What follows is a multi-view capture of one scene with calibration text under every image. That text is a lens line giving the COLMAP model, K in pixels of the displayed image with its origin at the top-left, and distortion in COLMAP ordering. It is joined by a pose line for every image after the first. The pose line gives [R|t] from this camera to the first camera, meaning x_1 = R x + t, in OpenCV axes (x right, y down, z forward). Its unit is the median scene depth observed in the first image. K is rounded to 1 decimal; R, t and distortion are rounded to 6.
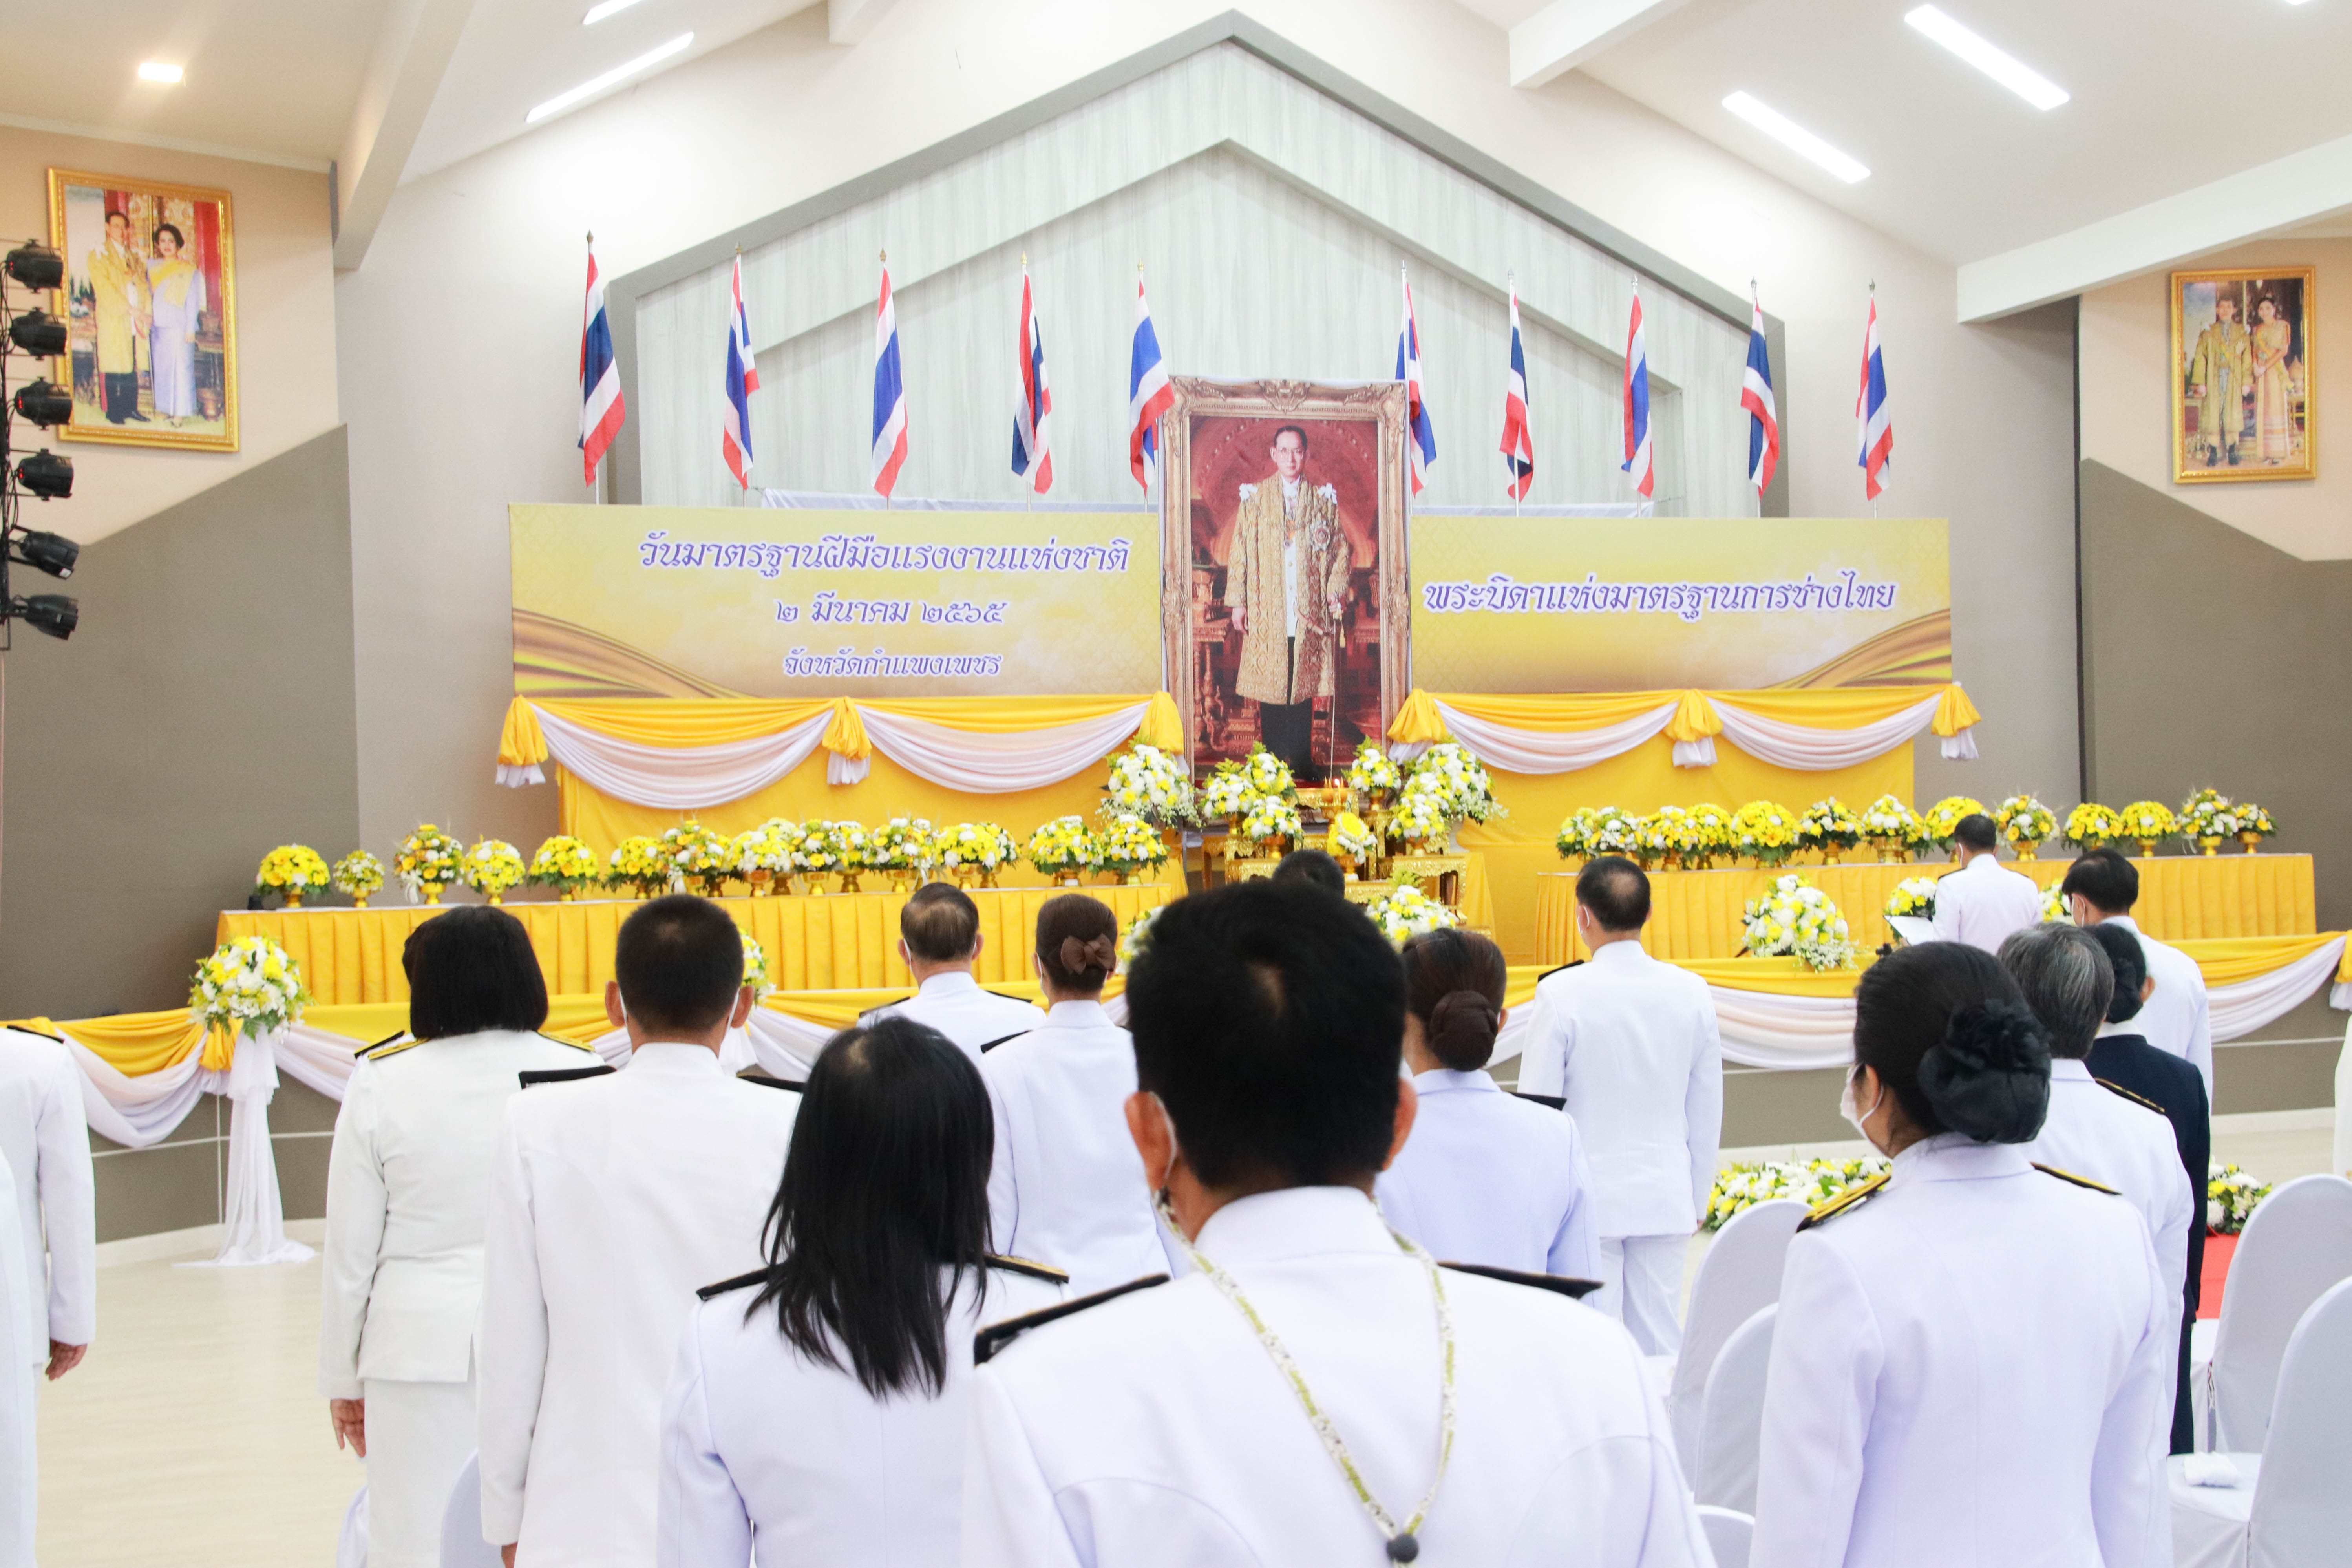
lens RADIAL K [[3255.2, 0, 1174.6], [0, 3255.2, 906.4], [0, 0, 1]] dist [0.045644, 0.368143]
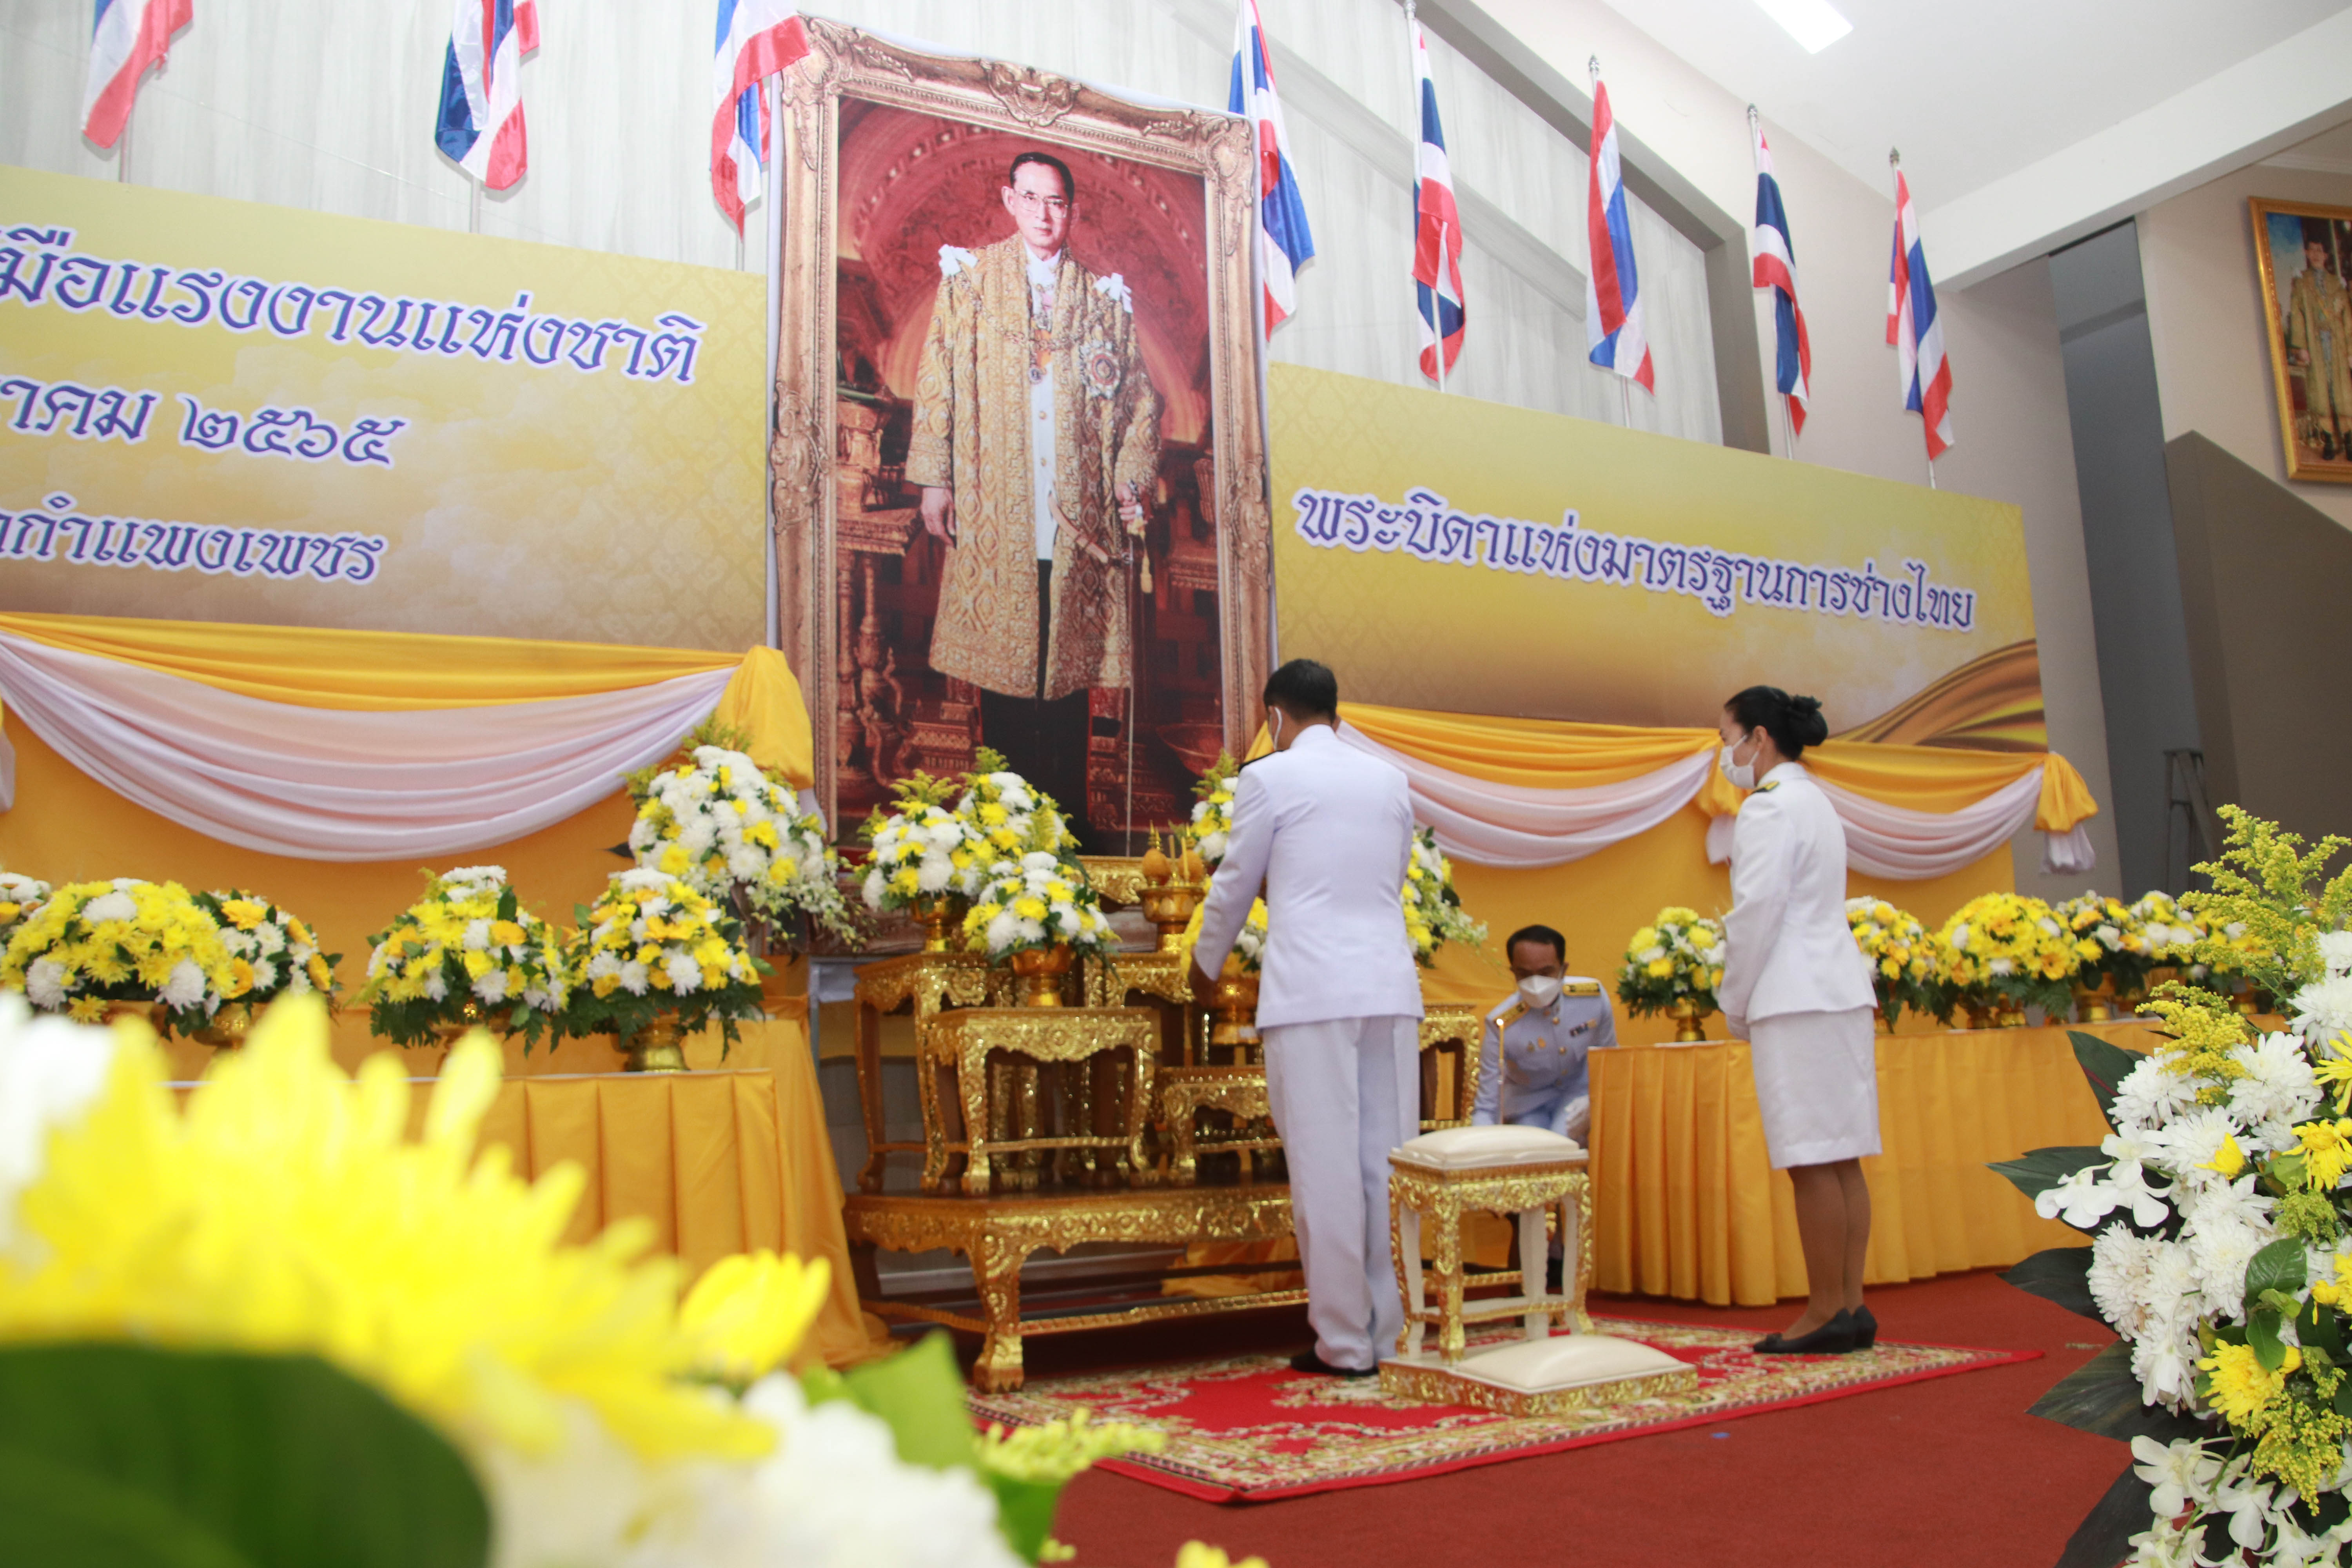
lens RADIAL K [[1952.2, 0, 1200.0], [0, 1952.2, 862.8], [0, 0, 1]] dist [-0.176908, 0.115738]
pose [[0.980950, 0.005461, 0.194184, 0.003163], [0.021962, 0.990078, -0.138791, 0.000792], [-0.193016, 0.140411, 0.971097, 0.727911]]
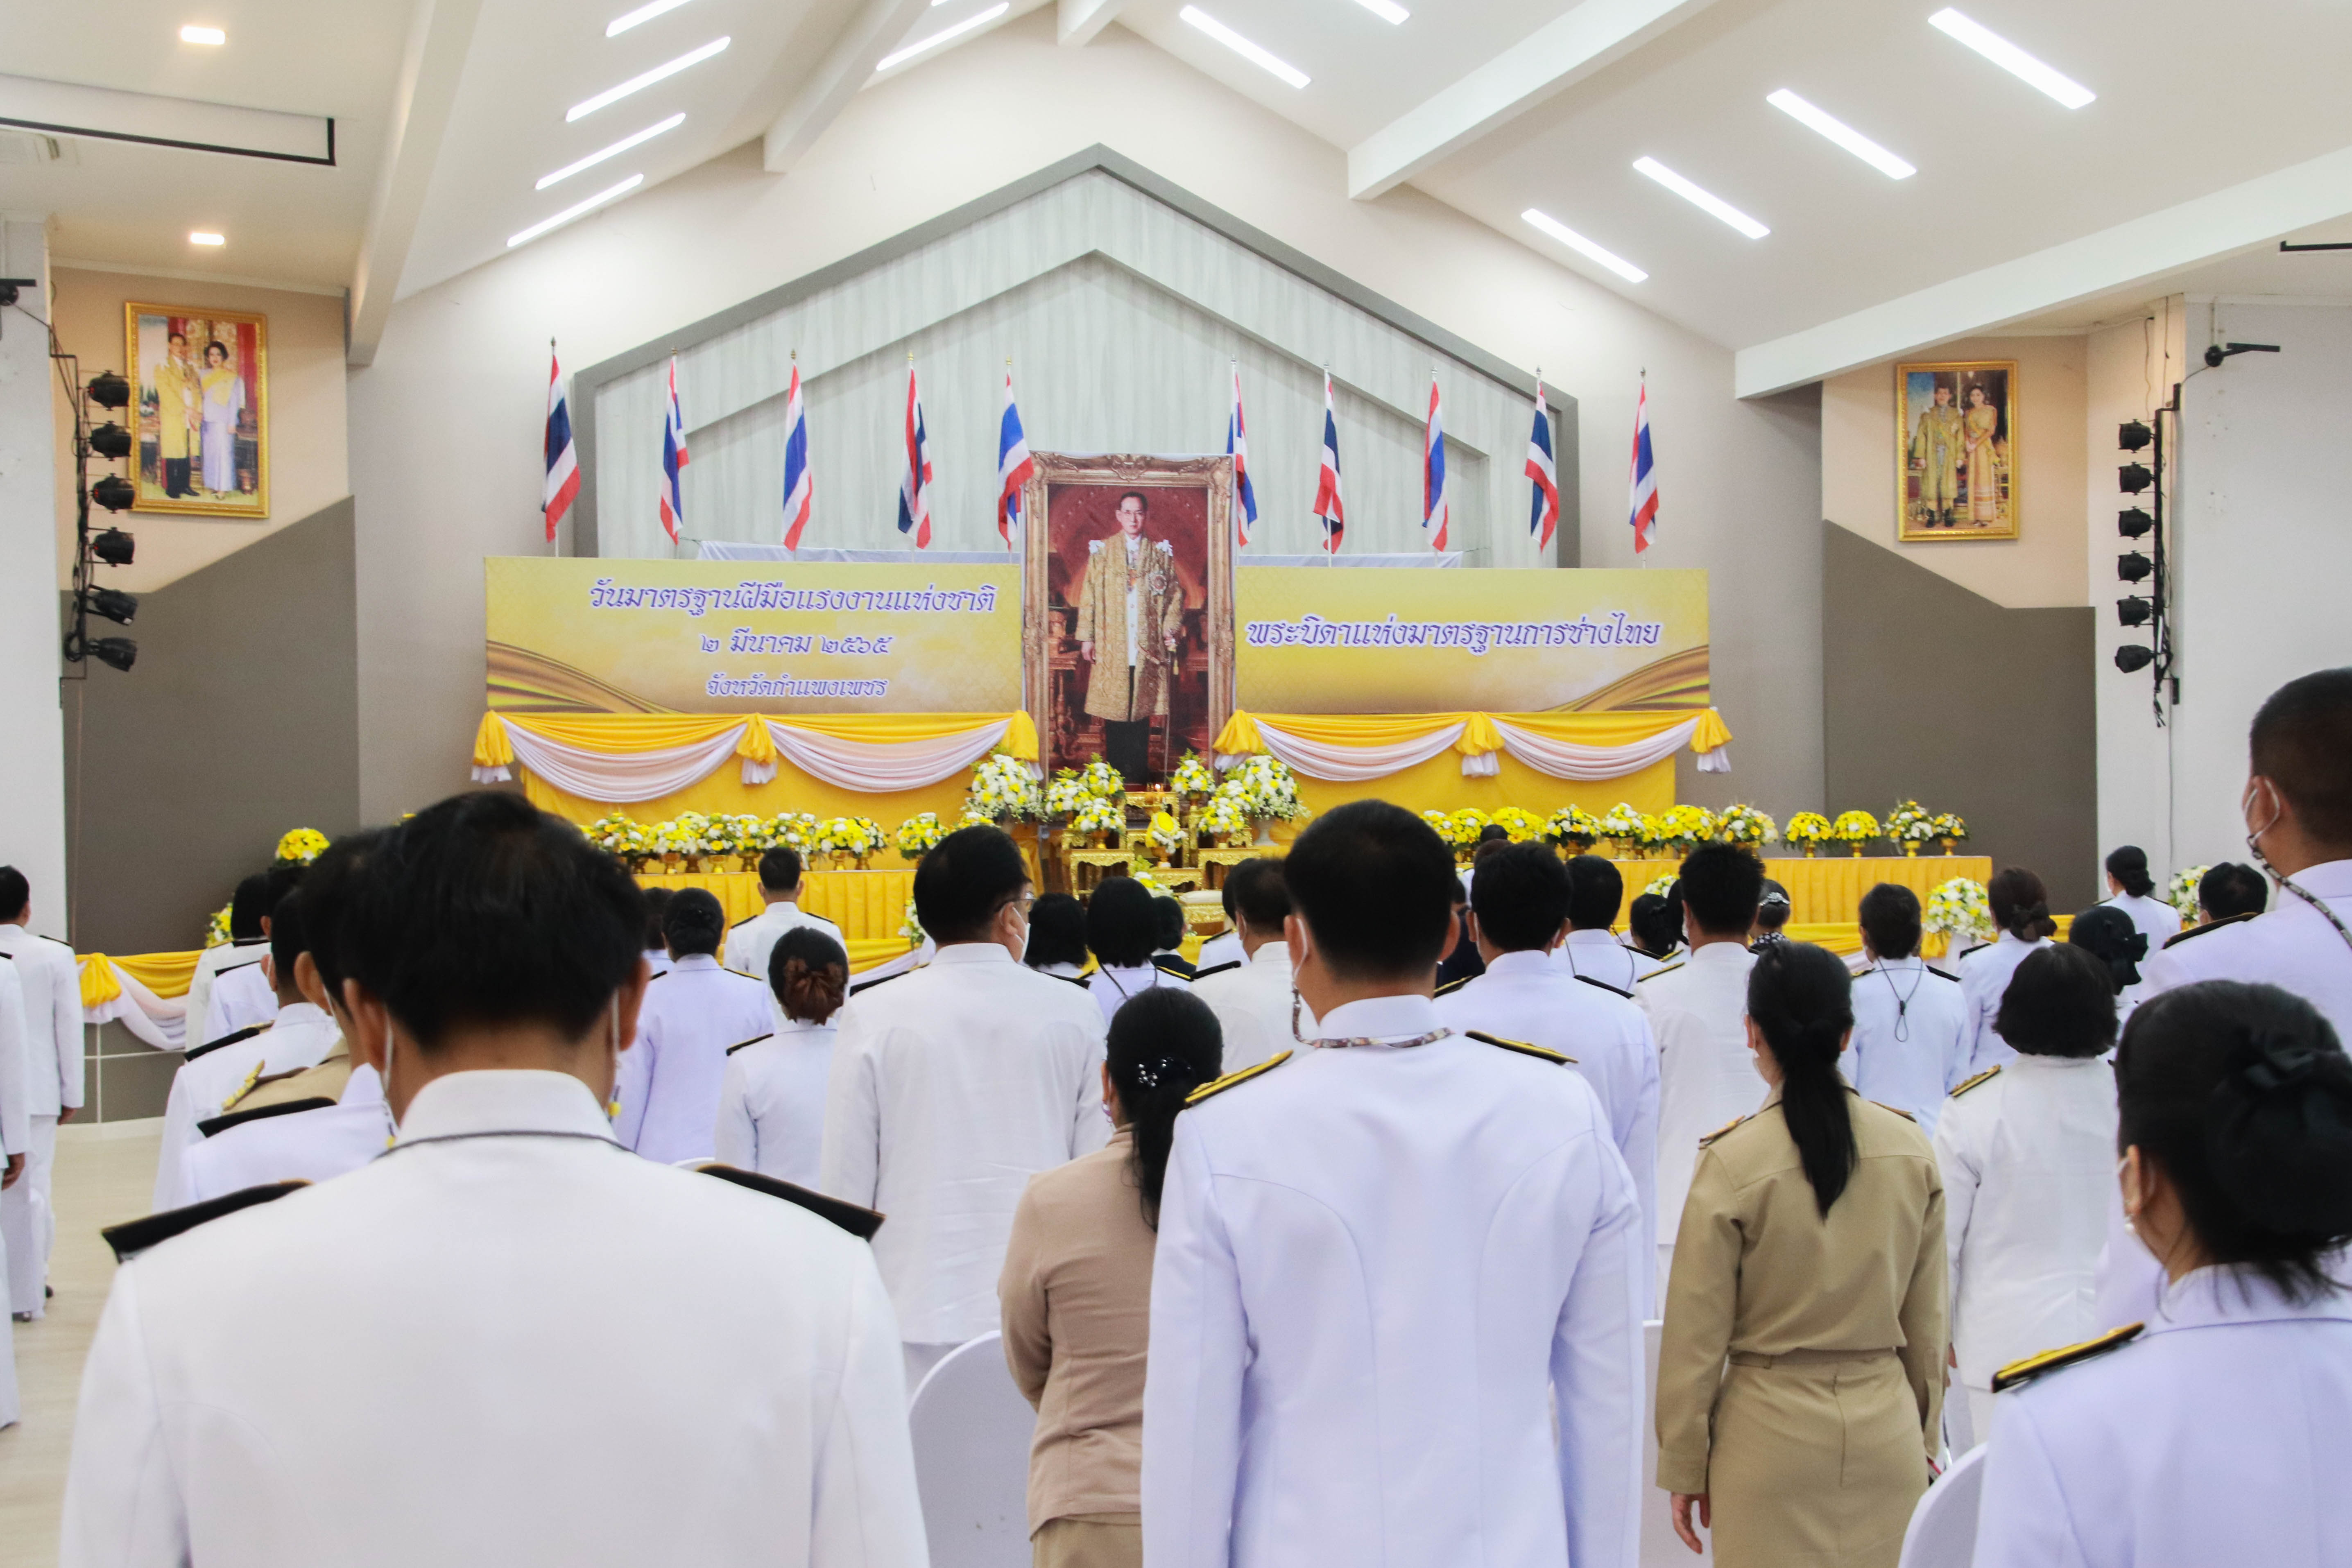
lens RADIAL K [[3566.4, 0, 1184.5], [0, 3566.4, 907.8], [0, 0, 1]] dist [0.078469, 0.291662]
pose [[0.998285, 0.014155, -0.056796, 0.132262], [-0.013947, 0.999895, 0.004051, 0.001627], [0.056847, -0.003252, 0.998378, -0.325925]]
